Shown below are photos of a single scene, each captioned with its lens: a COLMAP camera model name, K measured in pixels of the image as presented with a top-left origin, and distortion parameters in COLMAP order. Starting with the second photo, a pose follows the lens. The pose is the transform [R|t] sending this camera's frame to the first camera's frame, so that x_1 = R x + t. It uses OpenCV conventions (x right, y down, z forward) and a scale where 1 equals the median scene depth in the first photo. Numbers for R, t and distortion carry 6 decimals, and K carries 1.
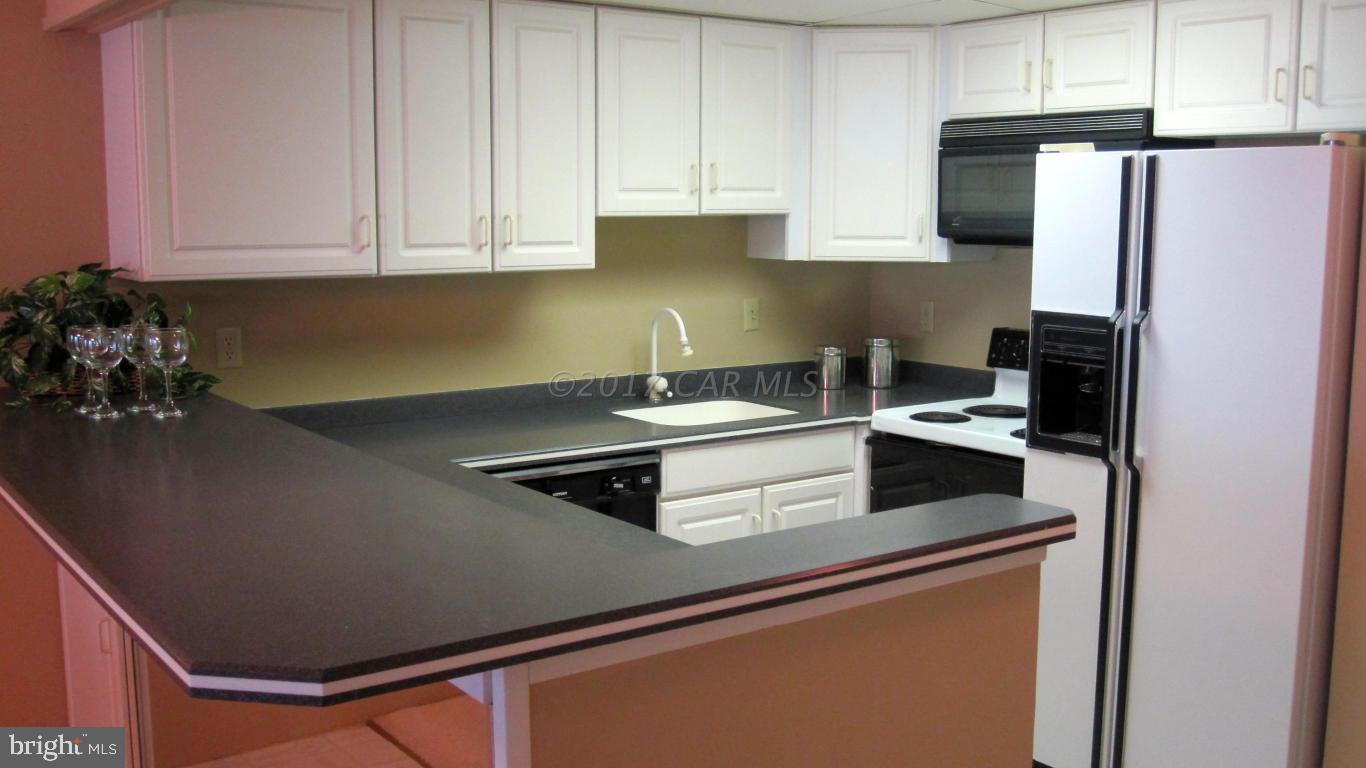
lens RADIAL K [[1352.5, 0, 683.0], [0, 1352.5, 384.0], [0, 0, 1]] dist [-0.070213, 0.032217]
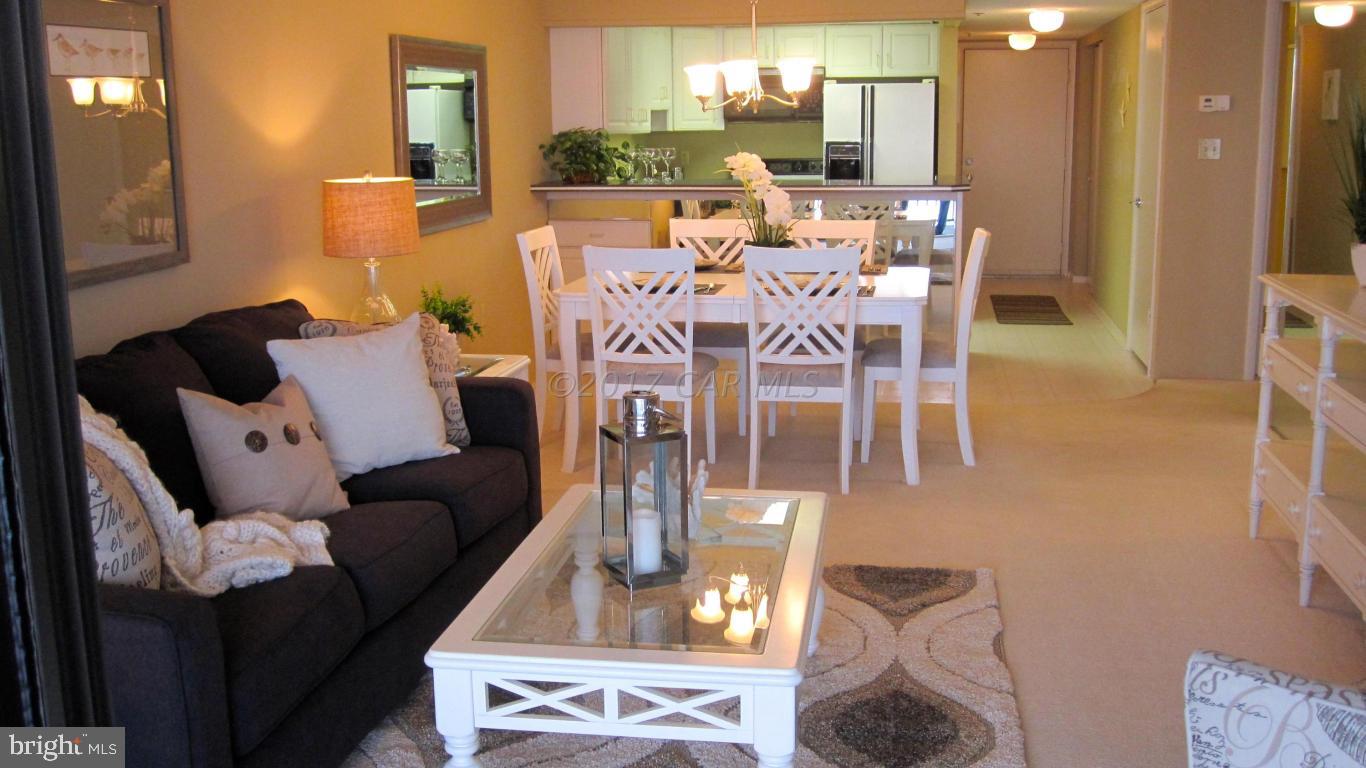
lens RADIAL K [[1352.5, 0, 683.0], [0, 1352.5, 384.0], [0, 0, 1]] dist [-0.070213, 0.032217]
pose [[0.703566, -0.148859, 0.694864, -1.944510], [0.109085, 0.988848, 0.101388, 0.125286], [-0.702207, 0.004466, 0.711959, -0.764467]]
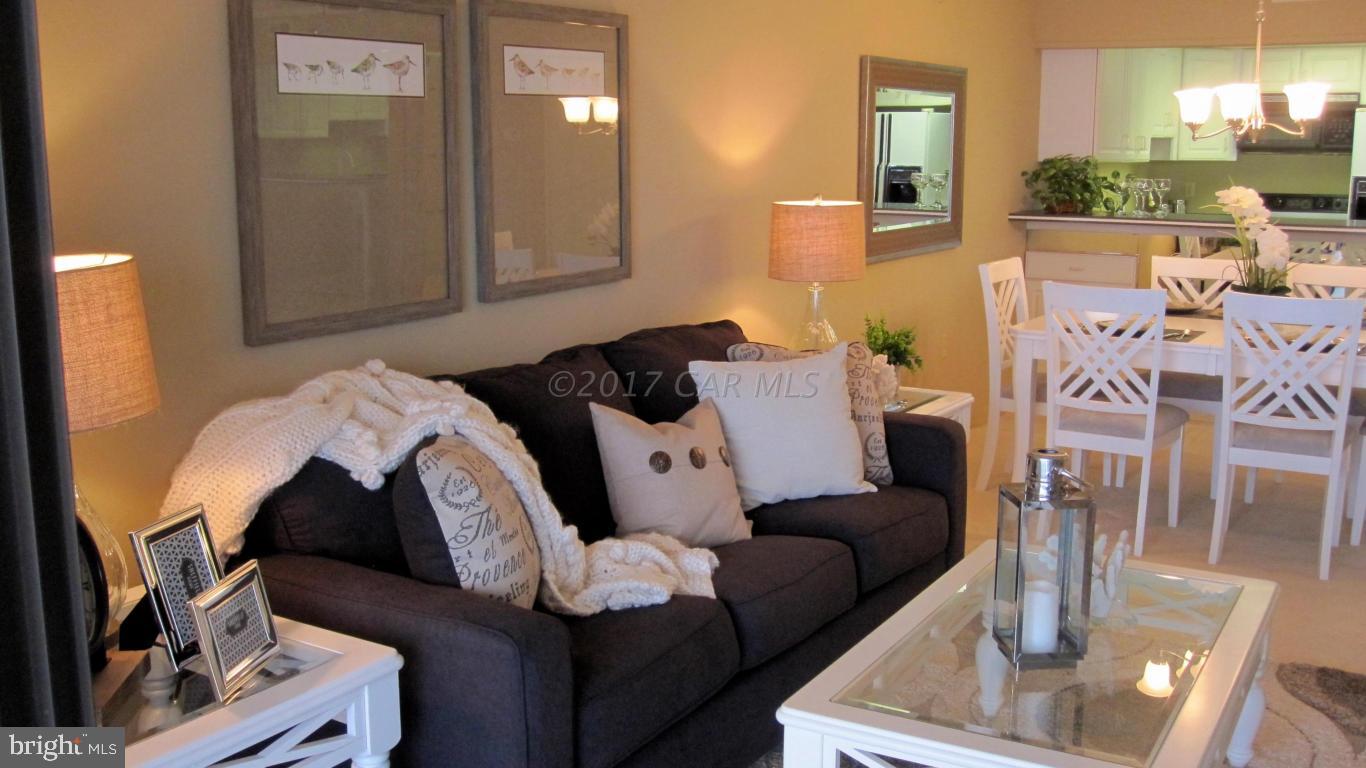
lens RADIAL K [[1352.5, 0, 683.0], [0, 1352.5, 384.0], [0, 0, 1]] dist [-0.070213, 0.032217]
pose [[0.915216, -0.073485, 0.396207, -1.858162], [0.056352, 0.996910, 0.054727, 0.122599], [-0.399004, -0.027760, 0.916529, -0.753420]]
